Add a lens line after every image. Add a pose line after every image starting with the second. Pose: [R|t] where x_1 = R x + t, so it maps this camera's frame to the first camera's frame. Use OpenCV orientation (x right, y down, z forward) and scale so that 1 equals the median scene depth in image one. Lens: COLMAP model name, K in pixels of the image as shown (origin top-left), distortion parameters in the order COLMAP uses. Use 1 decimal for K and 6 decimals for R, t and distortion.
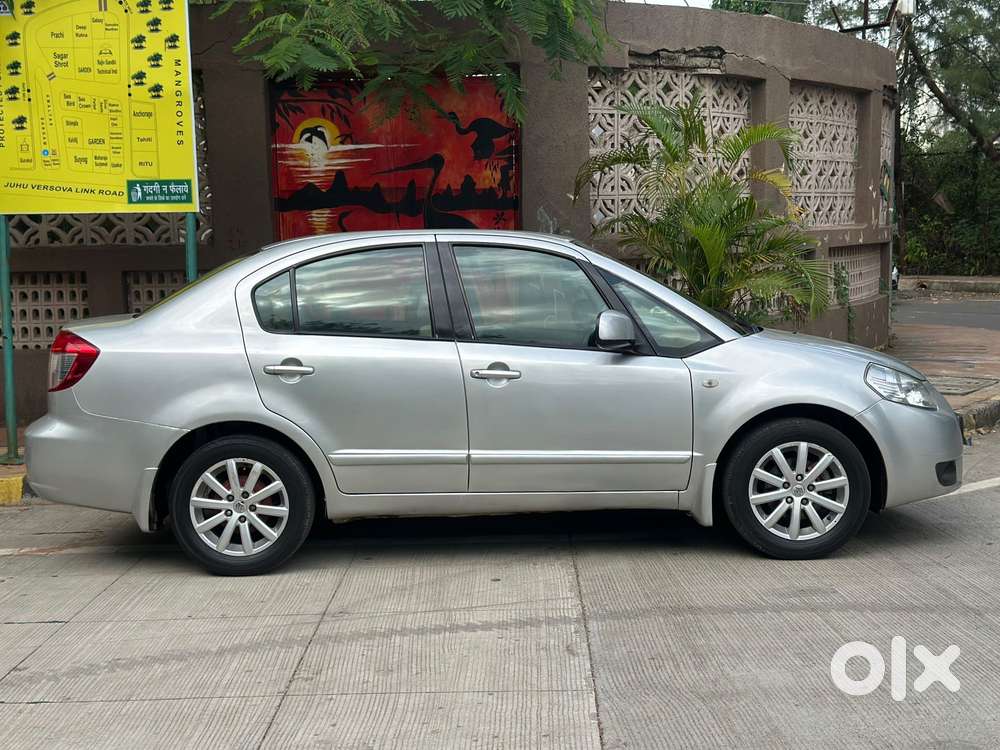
lens RADIAL K [[1389.0, 0, 505.4], [0, 1389.0, 375.7], [0, 0, 1]] dist [0.104168, 0.000000]
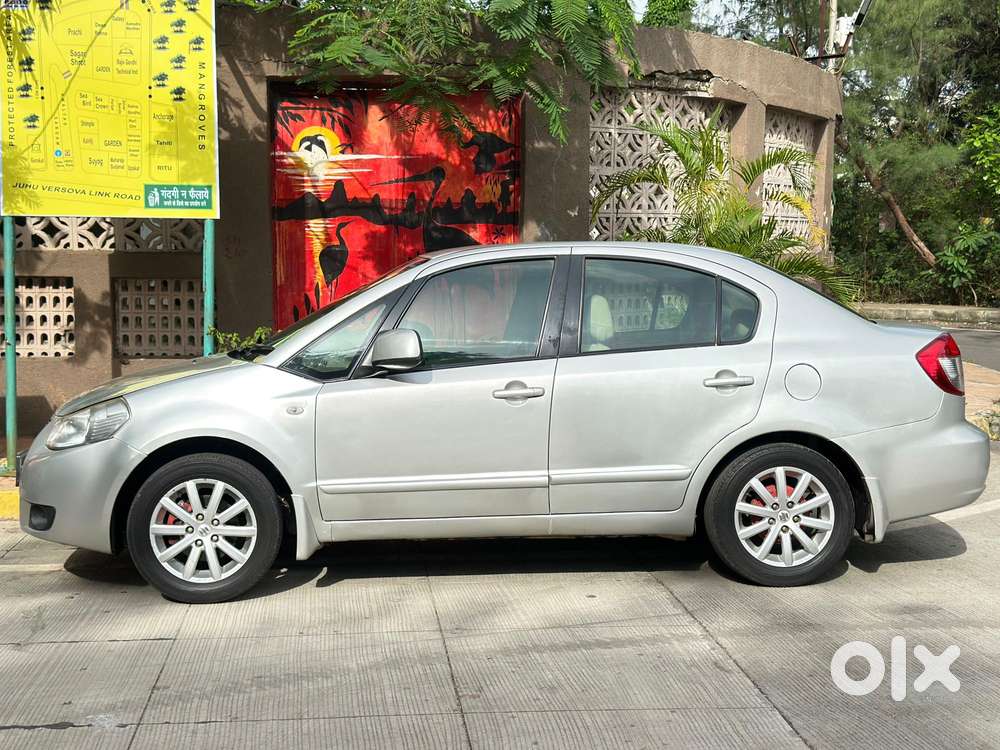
lens RADIAL K [[1389.0, 0, 501.3], [0, 1389.0, 373.1], [0, 0, 1]] dist [0.104168, 0.000000]
pose [[0.994106, 0.015556, 0.107291, -0.108860], [-0.014062, 0.999794, -0.014667, 0.001779], [-0.107497, 0.013072, 0.994120, 0.010099]]
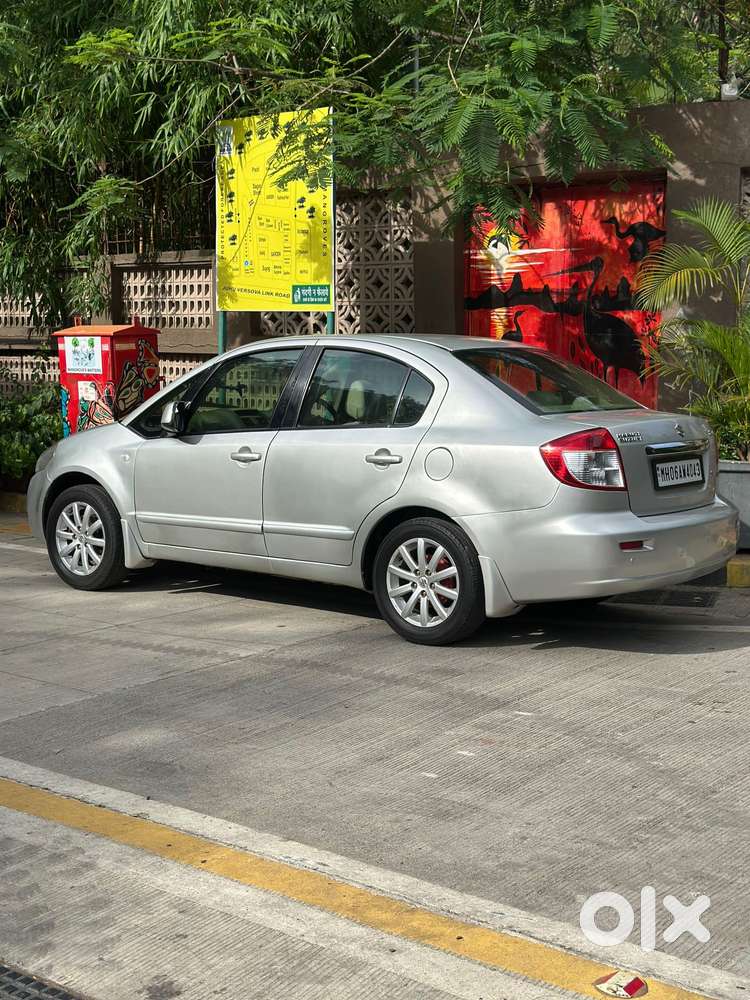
lens RADIAL K [[1389.0, 0, 371.7], [0, 1389.0, 505.1], [0, 0, 1]] dist [0.104168, 0.000000]
pose [[0.801859, 0.101853, -0.588768, 0.459727], [-0.079753, 0.994792, 0.063476, -0.025412], [0.592167, -0.003943, 0.805806, 0.040267]]
